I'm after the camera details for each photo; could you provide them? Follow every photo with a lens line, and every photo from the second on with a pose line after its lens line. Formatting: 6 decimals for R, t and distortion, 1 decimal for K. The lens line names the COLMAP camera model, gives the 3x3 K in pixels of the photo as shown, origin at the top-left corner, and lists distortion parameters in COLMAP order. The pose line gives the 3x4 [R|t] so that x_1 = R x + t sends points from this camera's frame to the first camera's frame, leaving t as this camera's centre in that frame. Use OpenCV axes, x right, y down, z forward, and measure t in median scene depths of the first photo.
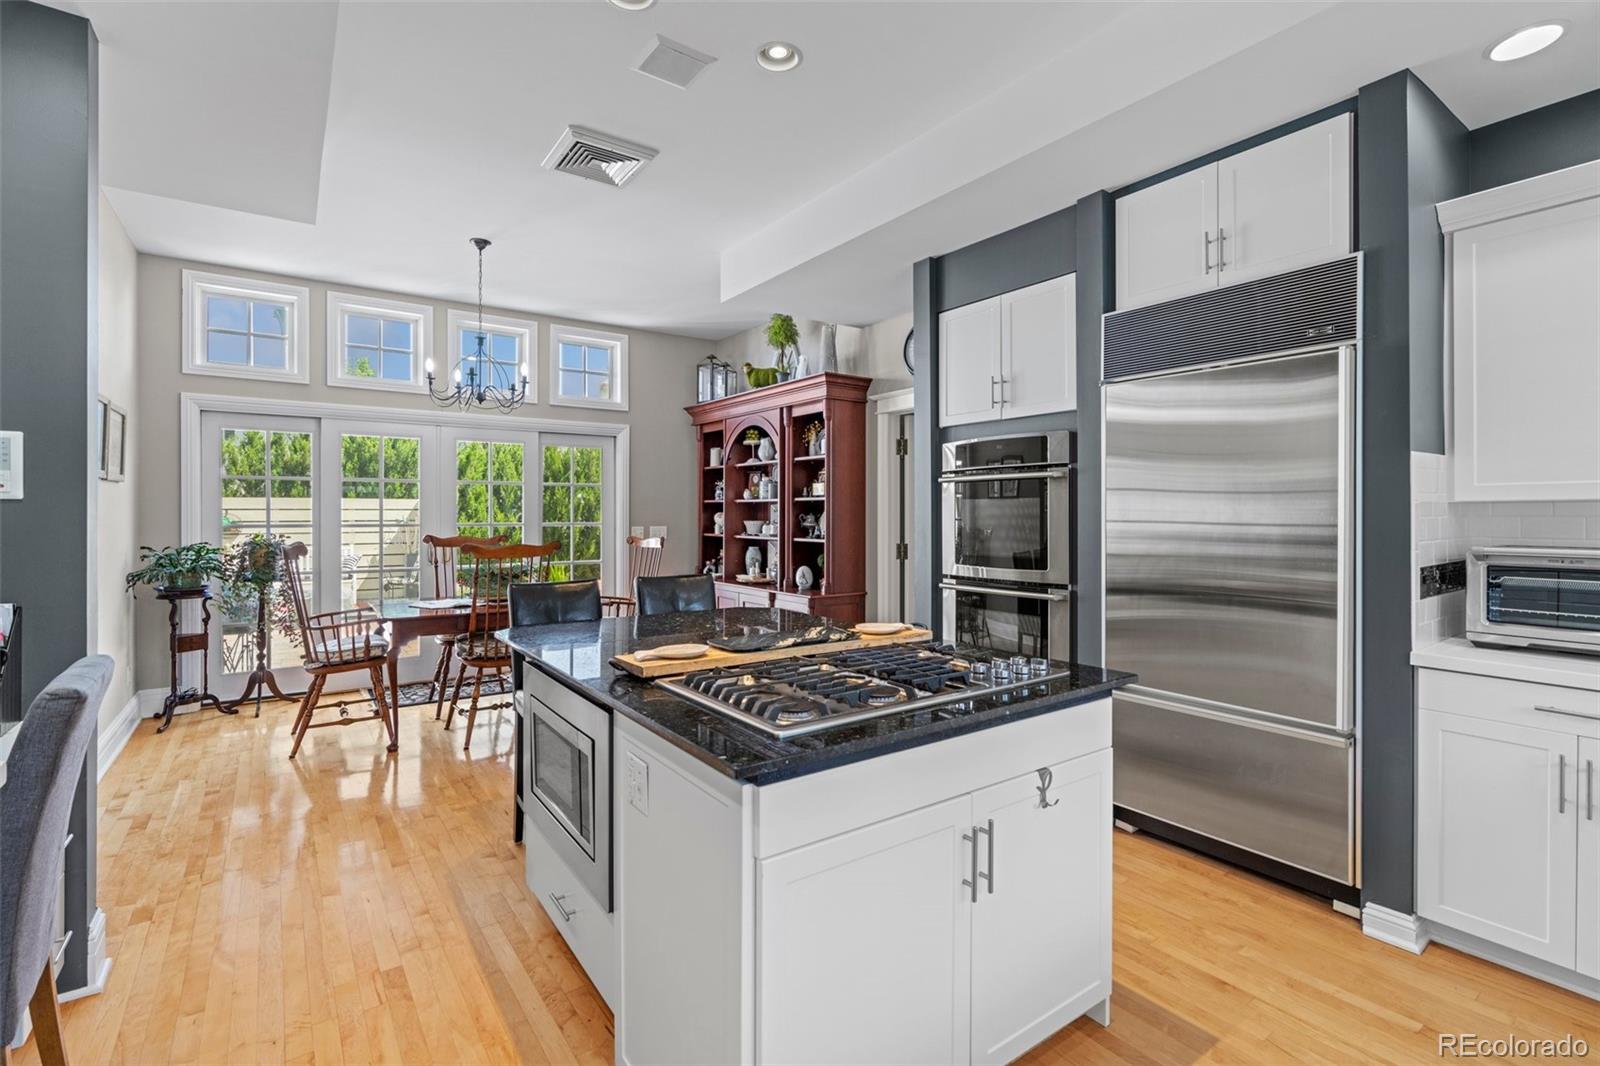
lens RADIAL K [[730.8, 0, 797.4], [0, 730.8, 512.1], [0, 0, 1]] dist [-0.003098, 0.000033]
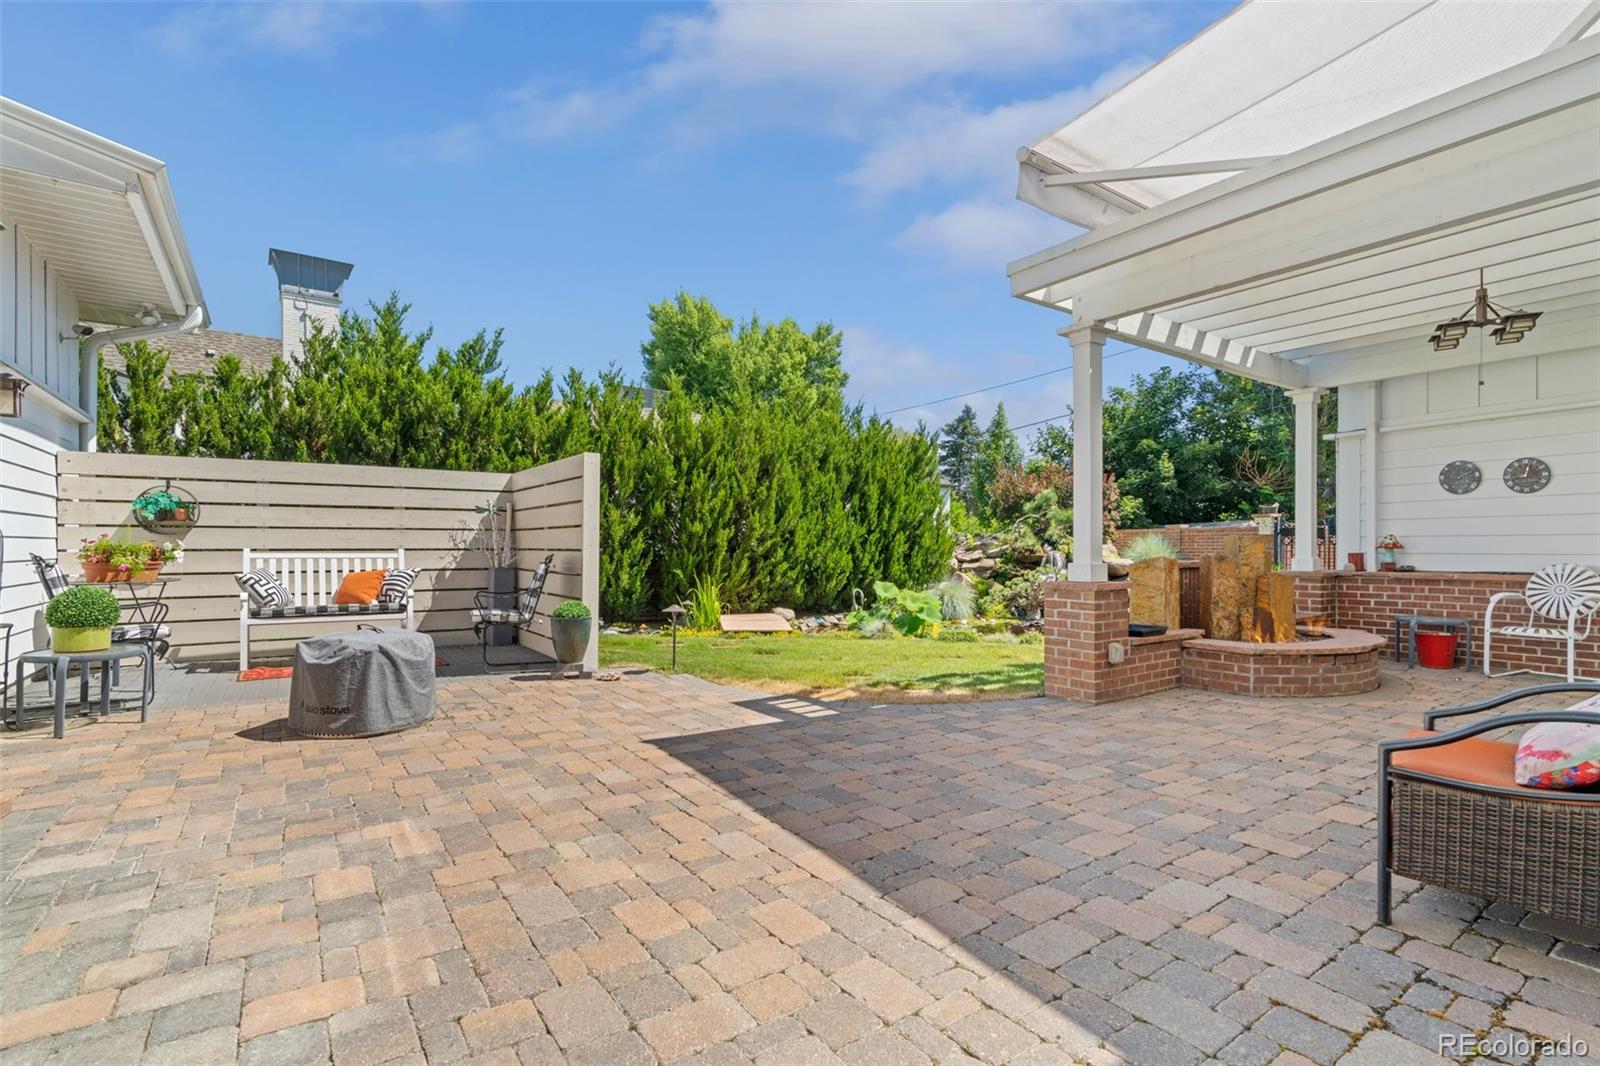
lens RADIAL K [[730.8, 0, 797.8], [0, 730.8, 542.6], [0, 0, 1]] dist [-0.003098, 0.000033]
pose [[0.999909, -0.000914, -0.013487, -0.255603], [0.000838, 0.999984, -0.005640, 0.037055], [0.013492, 0.005628, 0.999893, 0.385105]]
